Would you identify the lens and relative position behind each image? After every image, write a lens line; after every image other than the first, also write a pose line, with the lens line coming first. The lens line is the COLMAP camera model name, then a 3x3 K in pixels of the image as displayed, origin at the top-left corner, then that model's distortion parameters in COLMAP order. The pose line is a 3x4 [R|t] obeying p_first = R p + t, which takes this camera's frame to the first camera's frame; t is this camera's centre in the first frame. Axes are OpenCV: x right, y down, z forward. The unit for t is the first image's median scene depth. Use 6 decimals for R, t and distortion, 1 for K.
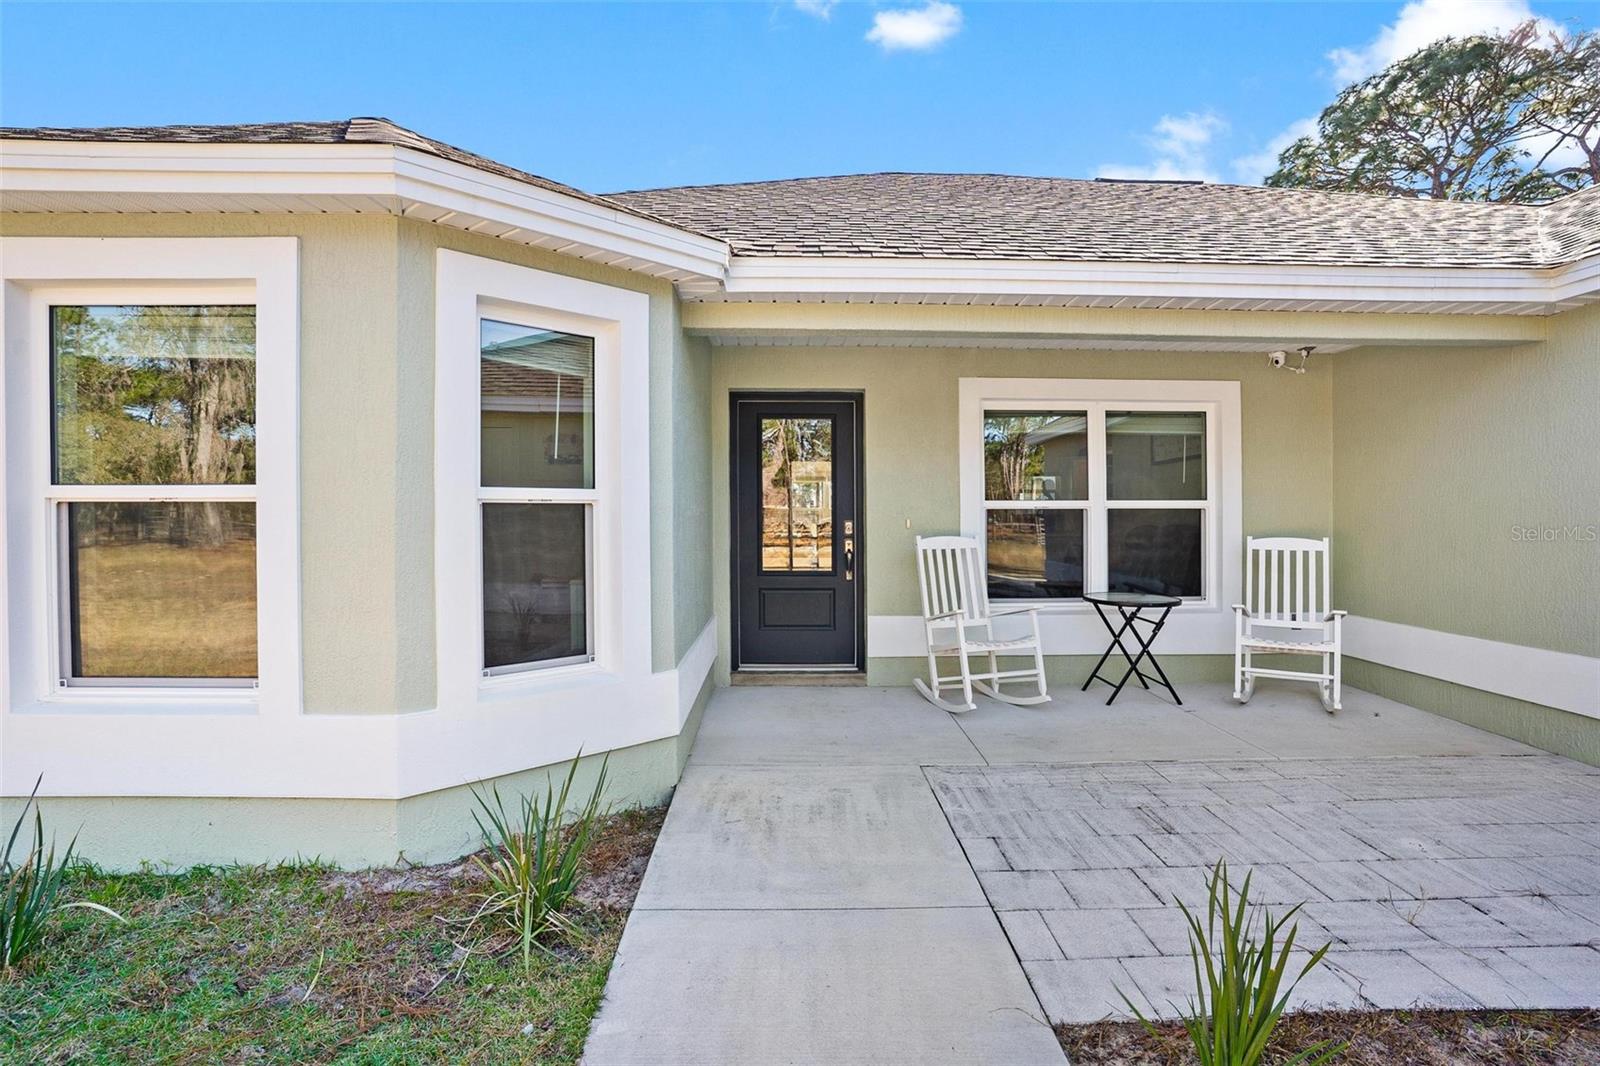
lens RADIAL K [[811.2, 0, 785.3], [0, 811.2, 509.8], [0, 0, 1]] dist [-0.067024, 0.021276]
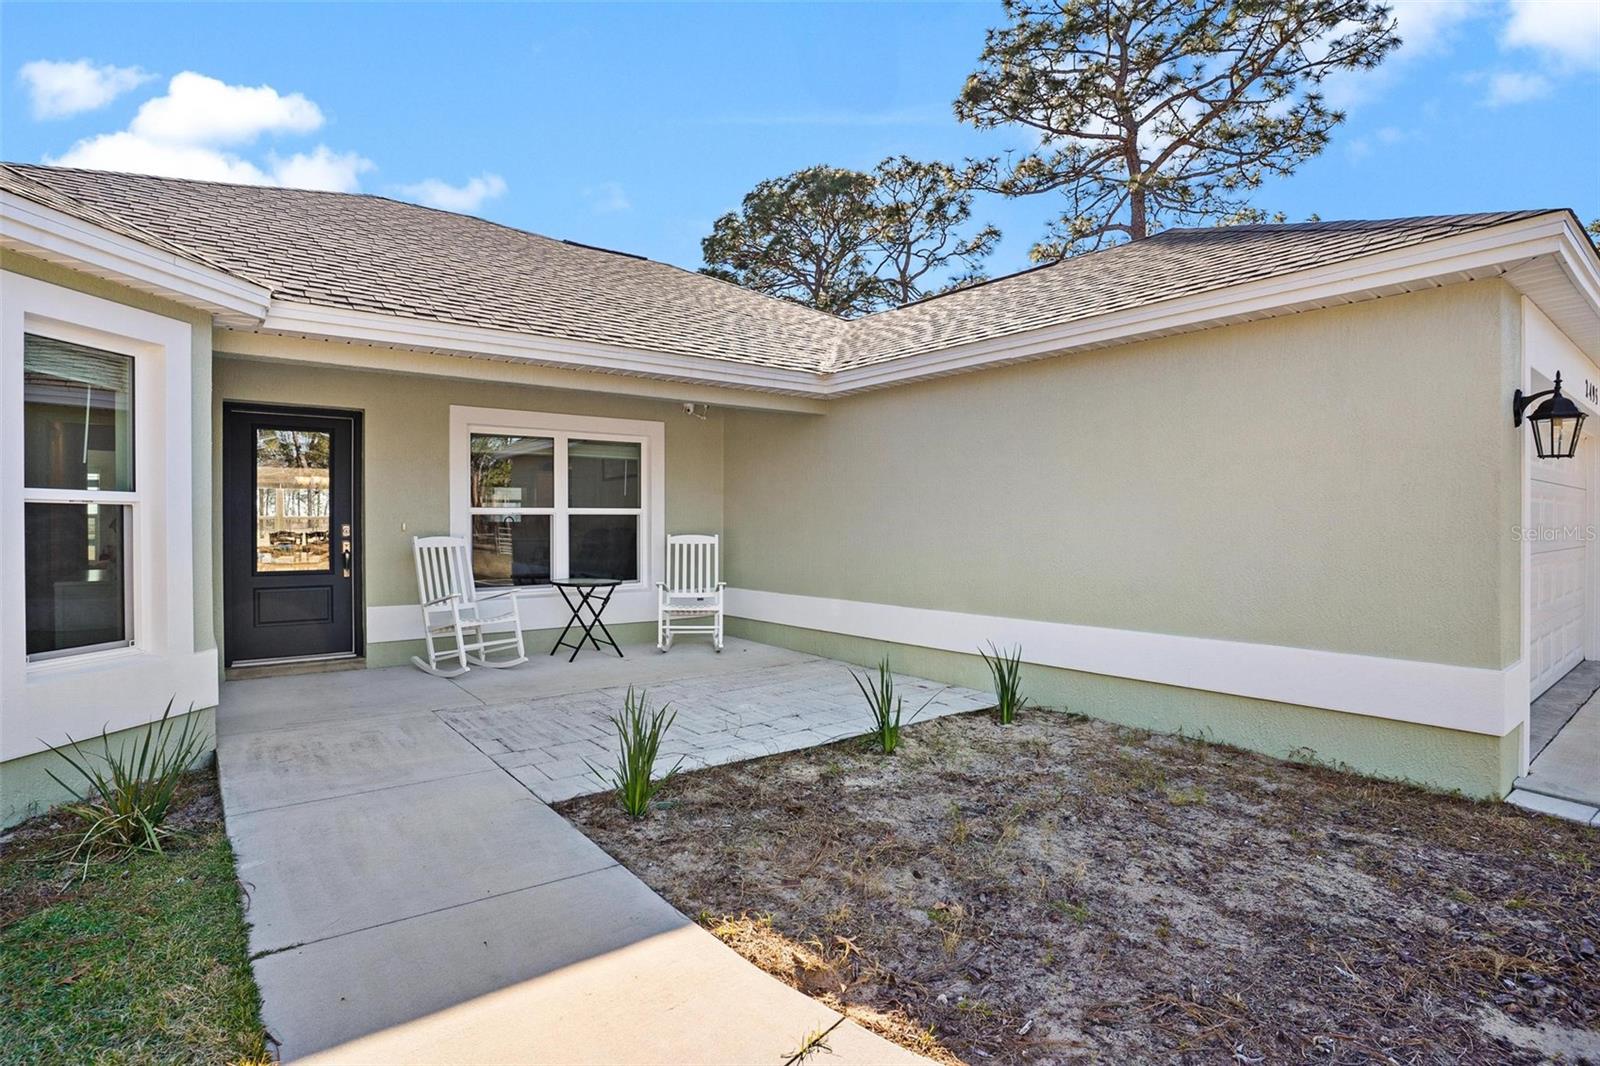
lens RADIAL K [[811.2, 0, 812.3], [0, 811.2, 506.1], [0, 0, 1]] dist [-0.067024, 0.021276]
pose [[0.778811, 0.010008, 0.627179, -0.120283], [0.001086, 0.999850, -0.017303, 0.008823], [-0.627258, 0.014157, 0.778683, -0.285554]]
